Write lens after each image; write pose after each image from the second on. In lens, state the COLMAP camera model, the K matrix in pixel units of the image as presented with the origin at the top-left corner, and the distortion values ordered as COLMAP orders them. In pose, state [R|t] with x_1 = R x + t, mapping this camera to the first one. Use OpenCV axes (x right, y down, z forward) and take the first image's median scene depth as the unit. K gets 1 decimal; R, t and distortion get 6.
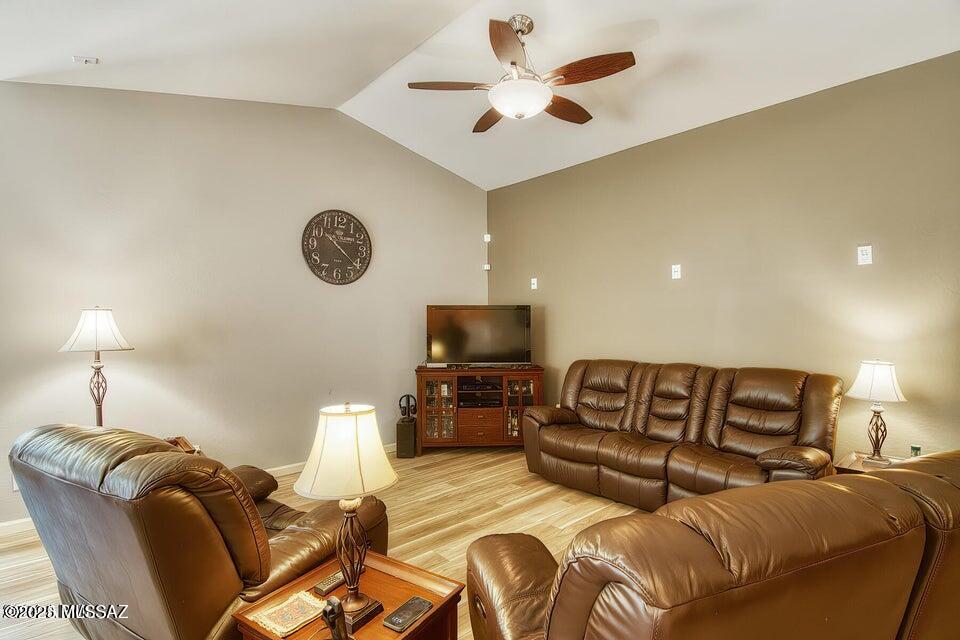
lens RADIAL K [[461.5, 0, 478.2], [0, 461.5, 324.8], [0, 0, 1]] dist [-0.003243, -0.012955]
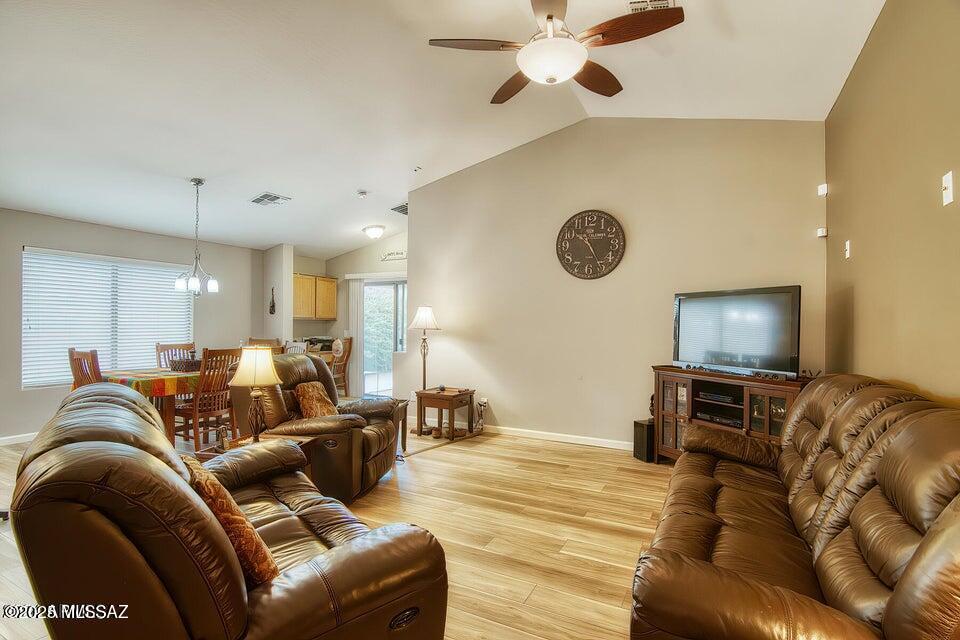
lens RADIAL K [[461.5, 0, 478.2], [0, 461.5, 324.8], [0, 0, 1]] dist [-0.003243, -0.012955]
pose [[0.340134, 0.005581, -0.940360, 0.642760], [-0.016675, 0.999861, -0.000097, 0.024630], [0.940229, 0.015714, 0.340180, 0.403695]]
